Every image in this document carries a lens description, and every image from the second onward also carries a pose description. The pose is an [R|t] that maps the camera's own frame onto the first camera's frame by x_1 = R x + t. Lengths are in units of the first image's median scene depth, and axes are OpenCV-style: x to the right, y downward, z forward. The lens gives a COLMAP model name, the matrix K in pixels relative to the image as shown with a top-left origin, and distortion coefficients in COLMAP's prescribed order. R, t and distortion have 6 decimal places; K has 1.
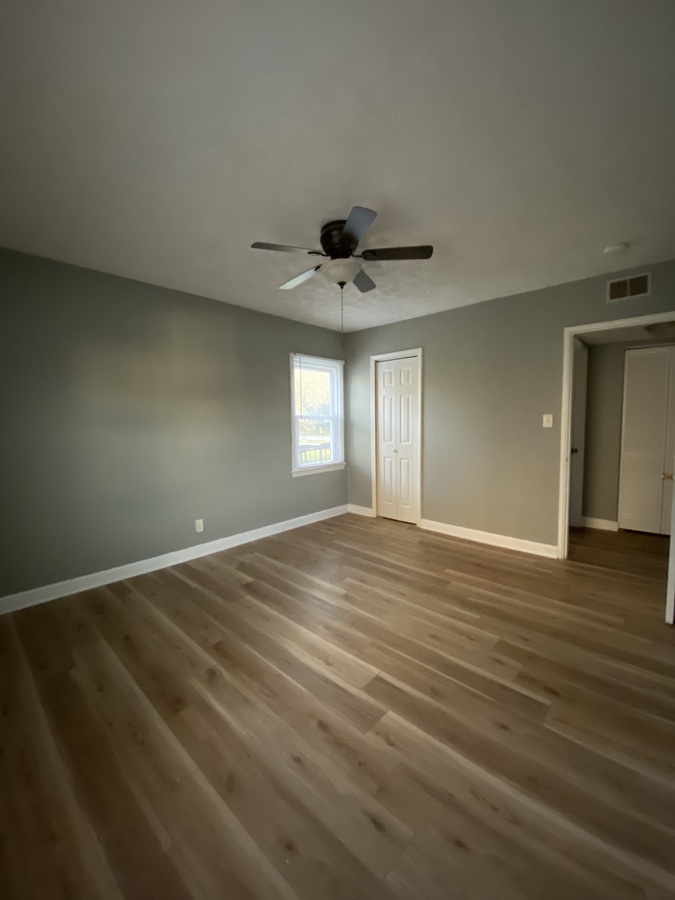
lens RADIAL K [[363.0, 0, 337.2], [0, 363.0, 447.8], [0, 0, 1]] dist [0.029683, -0.022267]
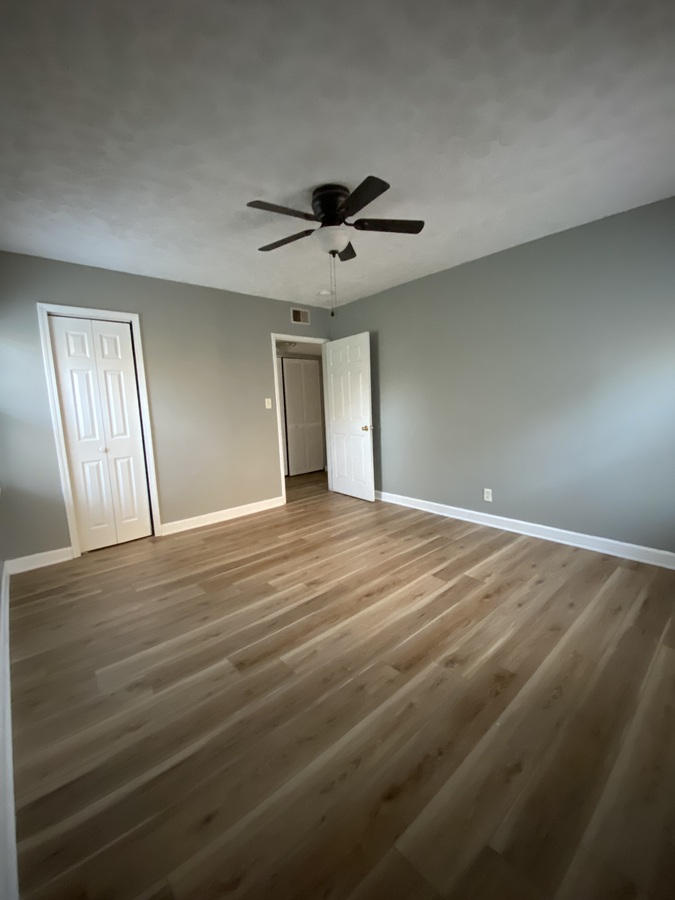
lens RADIAL K [[363.0, 0, 337.2], [0, 363.0, 447.8], [0, 0, 1]] dist [0.029683, -0.022267]
pose [[0.099253, -0.116946, 0.988166, -0.814765], [0.117027, 0.987550, 0.105119, -0.028462], [-0.988157, 0.105208, 0.111703, 0.755581]]
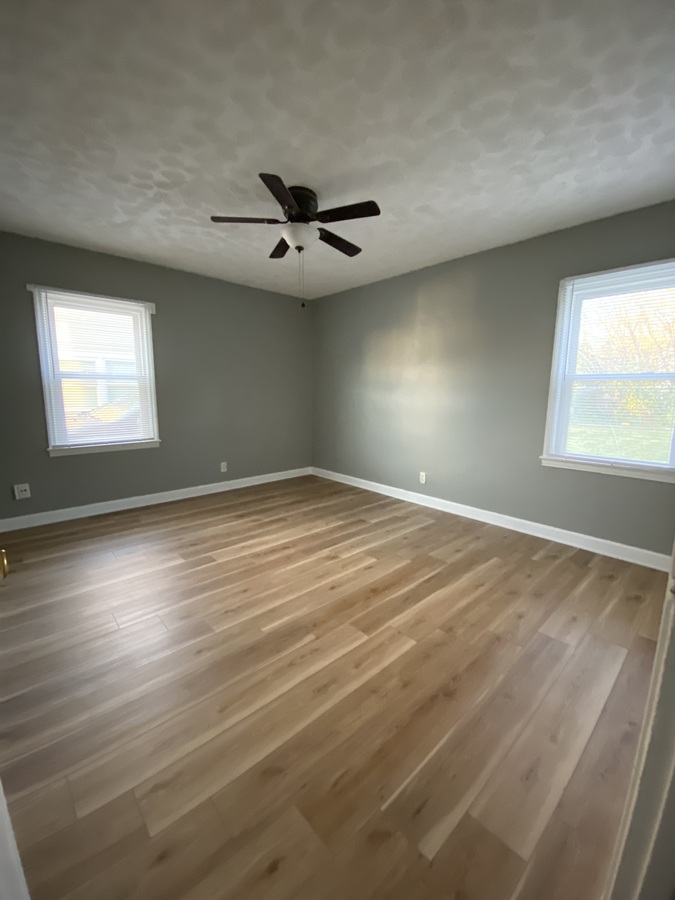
lens RADIAL K [[363.0, 0, 337.2], [0, 363.0, 447.8], [0, 0, 1]] dist [0.029683, -0.022267]
pose [[-0.079494, 0.159663, -0.983966, 0.921989], [-0.083921, 0.982513, 0.166207, -0.054926], [0.993297, 0.095788, -0.064705, 0.995426]]
